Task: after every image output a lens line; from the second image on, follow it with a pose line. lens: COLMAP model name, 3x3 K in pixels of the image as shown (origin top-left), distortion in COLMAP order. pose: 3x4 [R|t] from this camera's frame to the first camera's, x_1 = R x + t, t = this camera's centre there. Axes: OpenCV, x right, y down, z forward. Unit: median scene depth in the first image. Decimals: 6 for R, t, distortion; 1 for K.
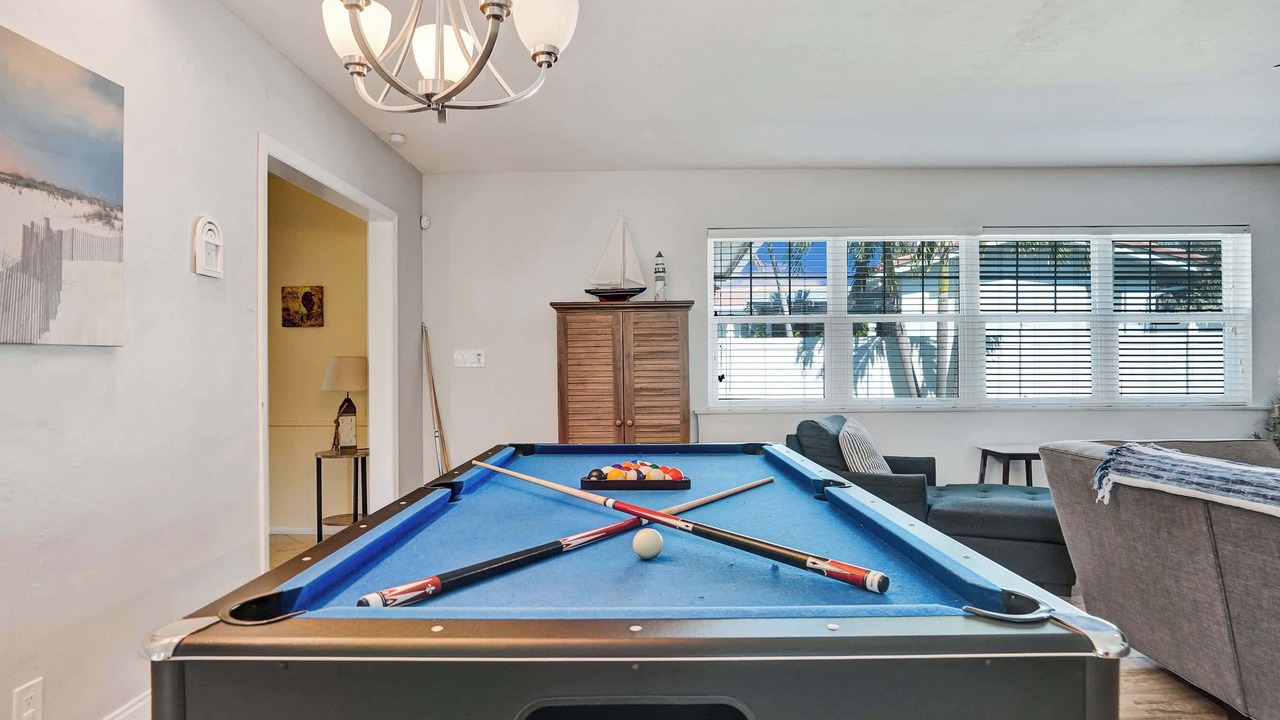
lens RADIAL K [[703.6, 0, 640.0], [0, 703.6, 360.0], [0, 0, 1]] dist [-0.087577, 0.047176]
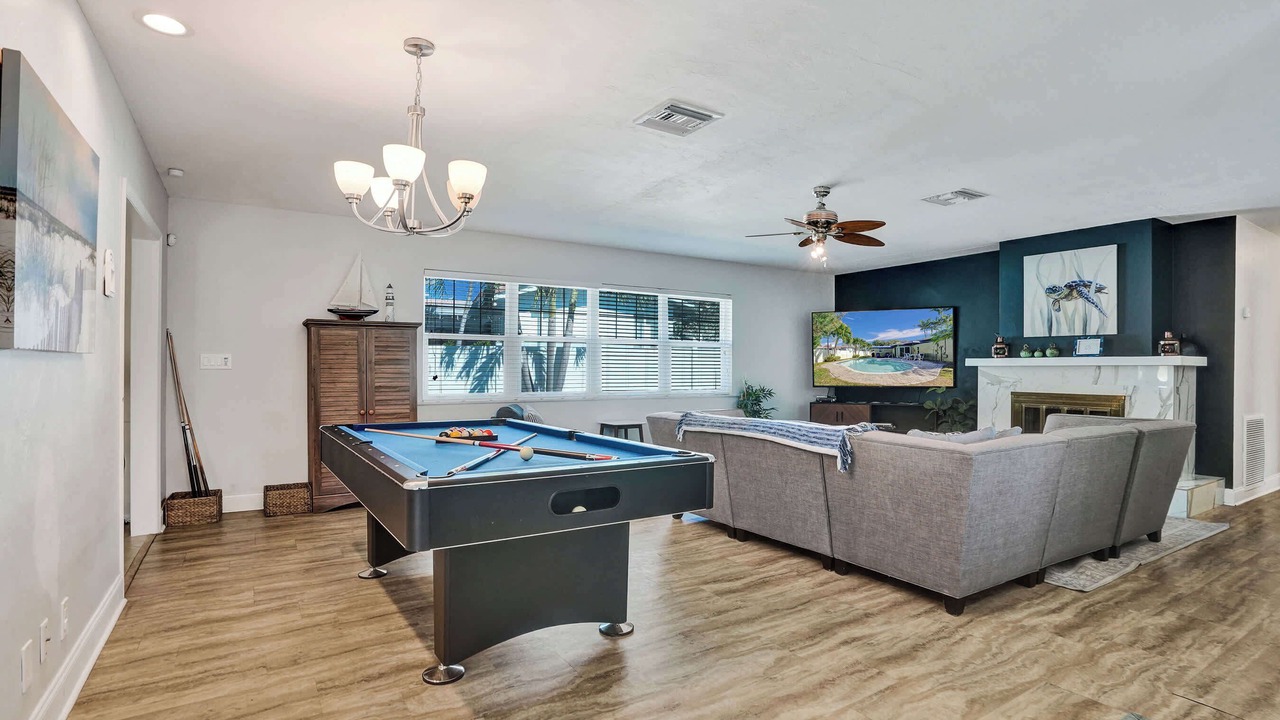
lens RADIAL K [[611.4, 0, 640.0], [0, 611.4, 360.0], [0, 0, 1]] dist [-0.062910, 0.028595]
pose [[0.826887, 0.016399, 0.562129, -0.226104], [-0.015147, 0.999862, -0.006888, -0.008983], [-0.562164, -0.002819, 0.827021, -0.223932]]
